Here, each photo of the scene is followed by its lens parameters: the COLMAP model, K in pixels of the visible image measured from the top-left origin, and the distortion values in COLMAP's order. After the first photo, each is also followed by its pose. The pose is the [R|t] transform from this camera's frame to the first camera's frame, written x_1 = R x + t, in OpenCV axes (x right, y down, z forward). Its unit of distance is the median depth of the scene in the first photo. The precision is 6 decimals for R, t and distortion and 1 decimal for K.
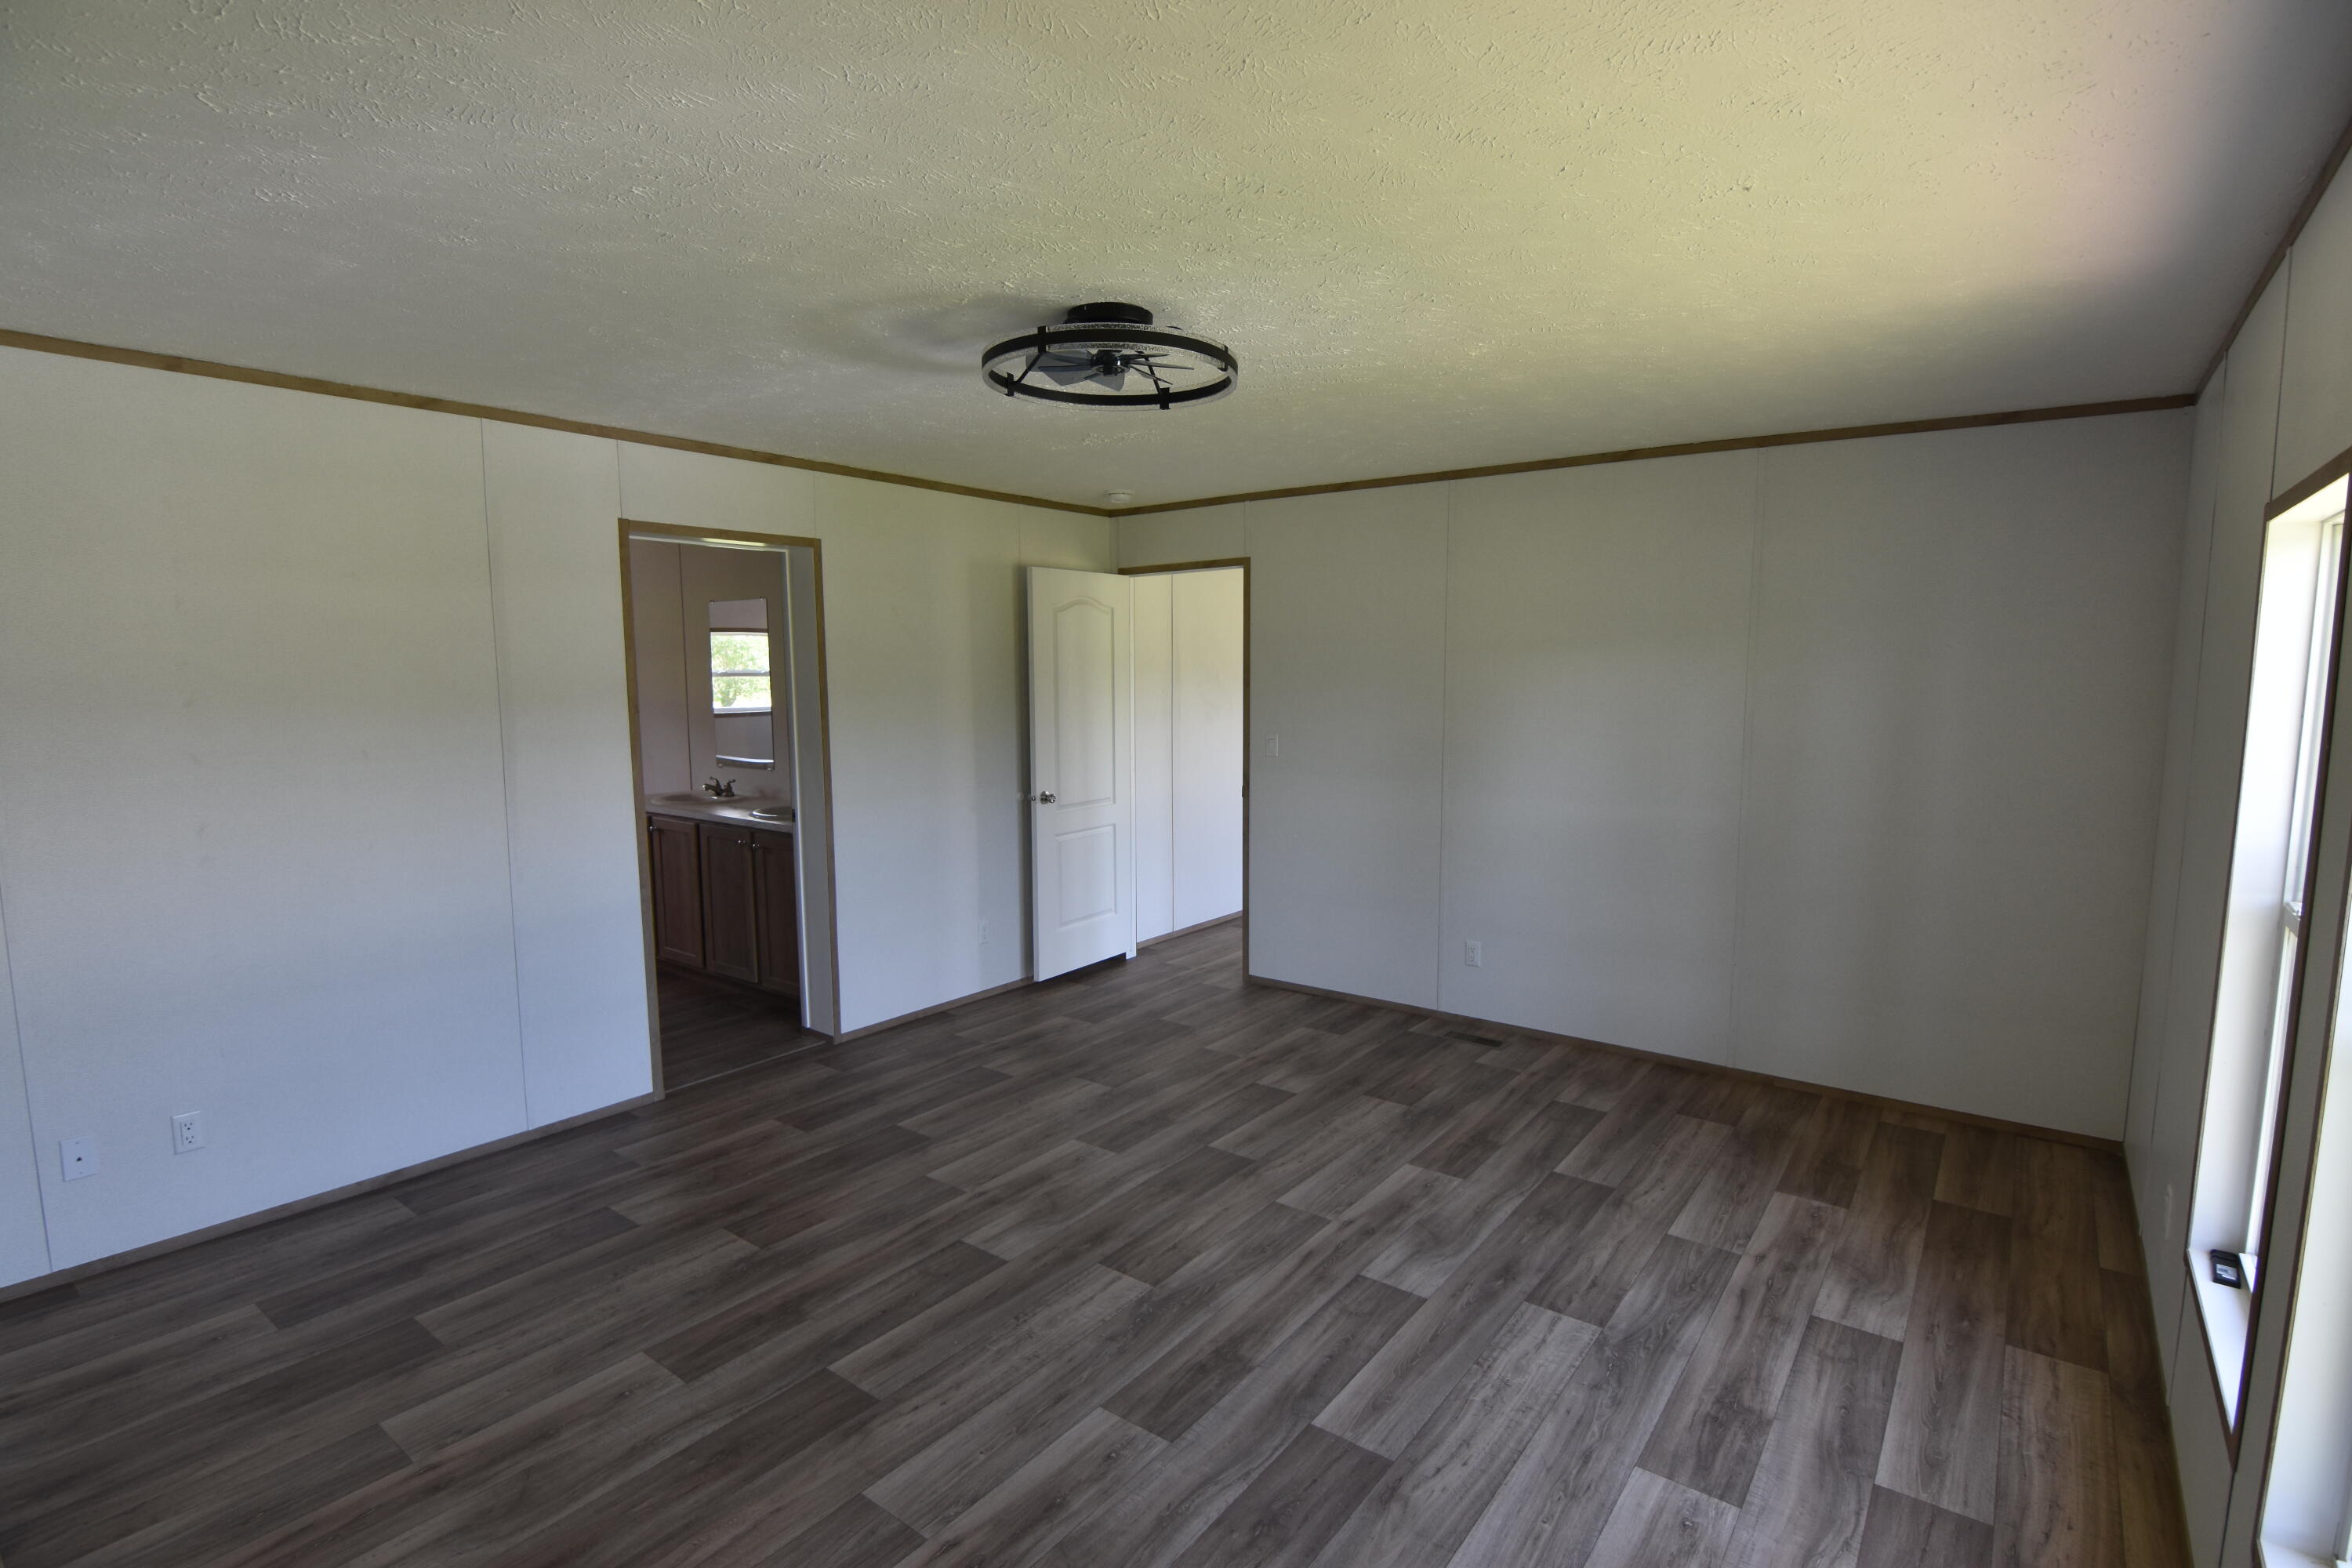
lens RADIAL K [[1149.1, 0, 1194.4], [0, 1149.1, 784.5], [0, 0, 1]] dist [-0.003027, -0.006470]
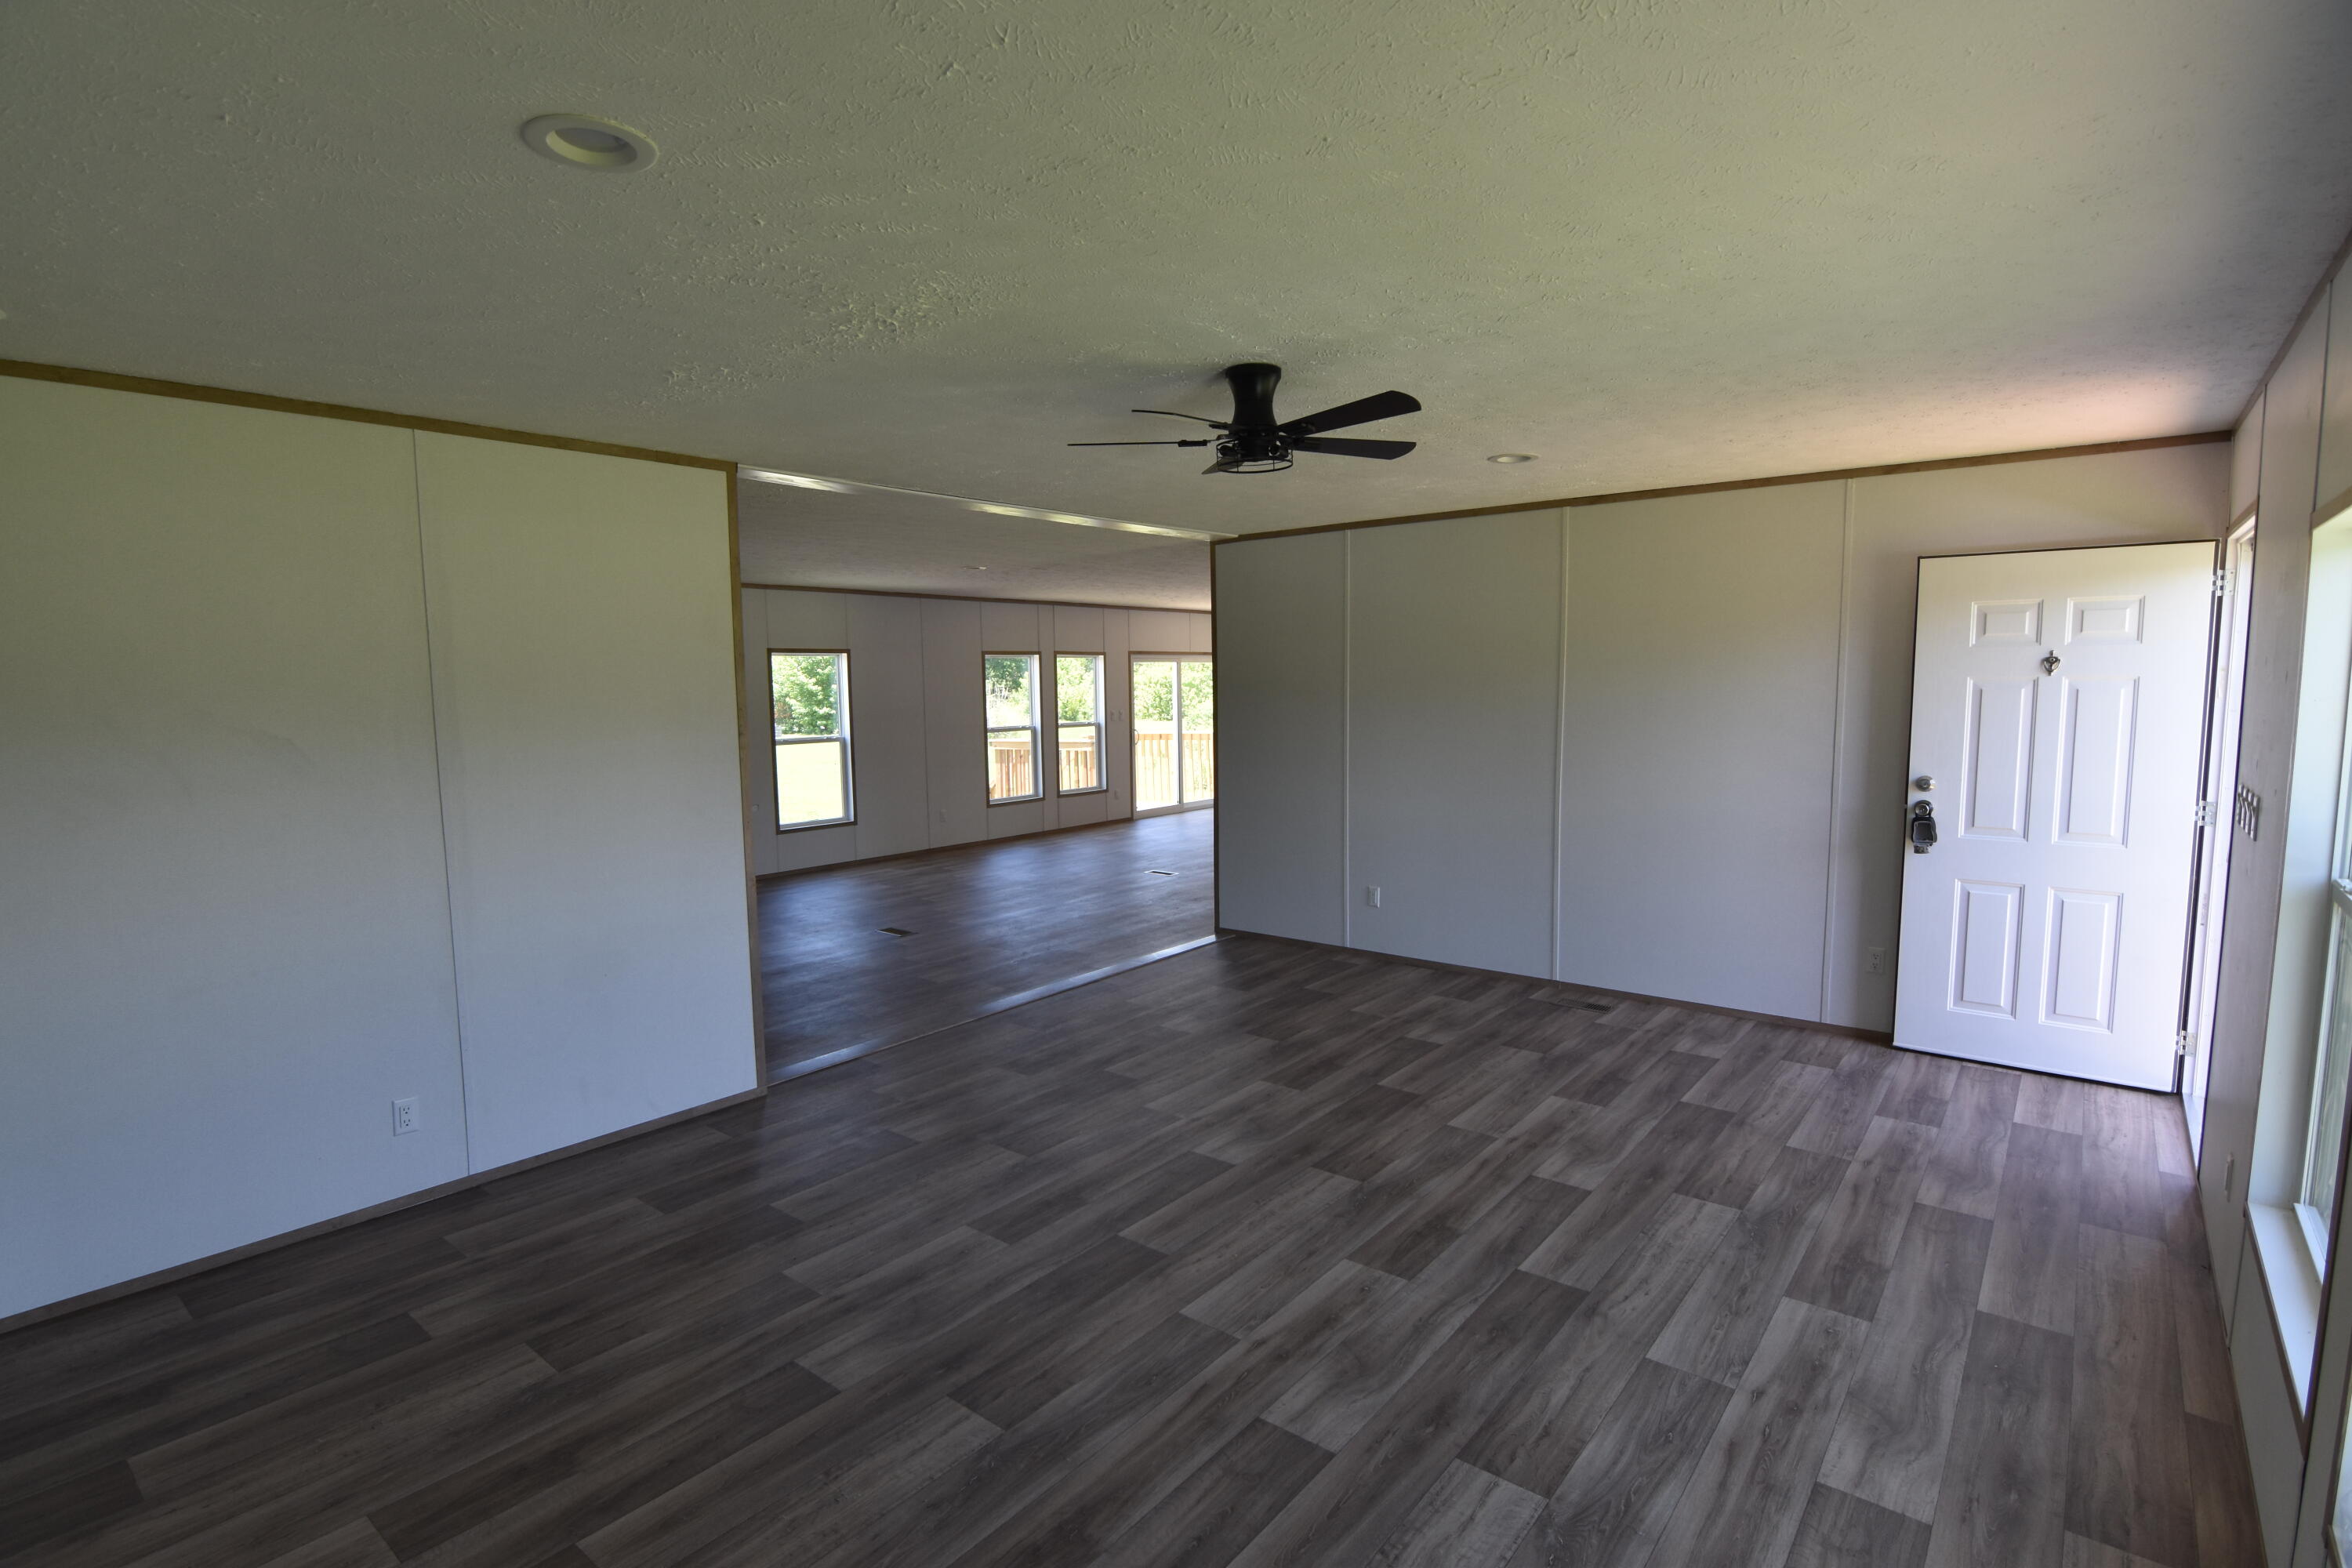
lens RADIAL K [[1149.1, 0, 1170.1], [0, 1149.1, 798.4], [0, 0, 1]] dist [-0.003027, -0.006470]
pose [[0.998833, -0.010299, -0.047197, -0.208601], [0.010149, 0.999943, -0.003412, 0.033356], [0.047229, 0.002929, 0.998880, -0.279187]]
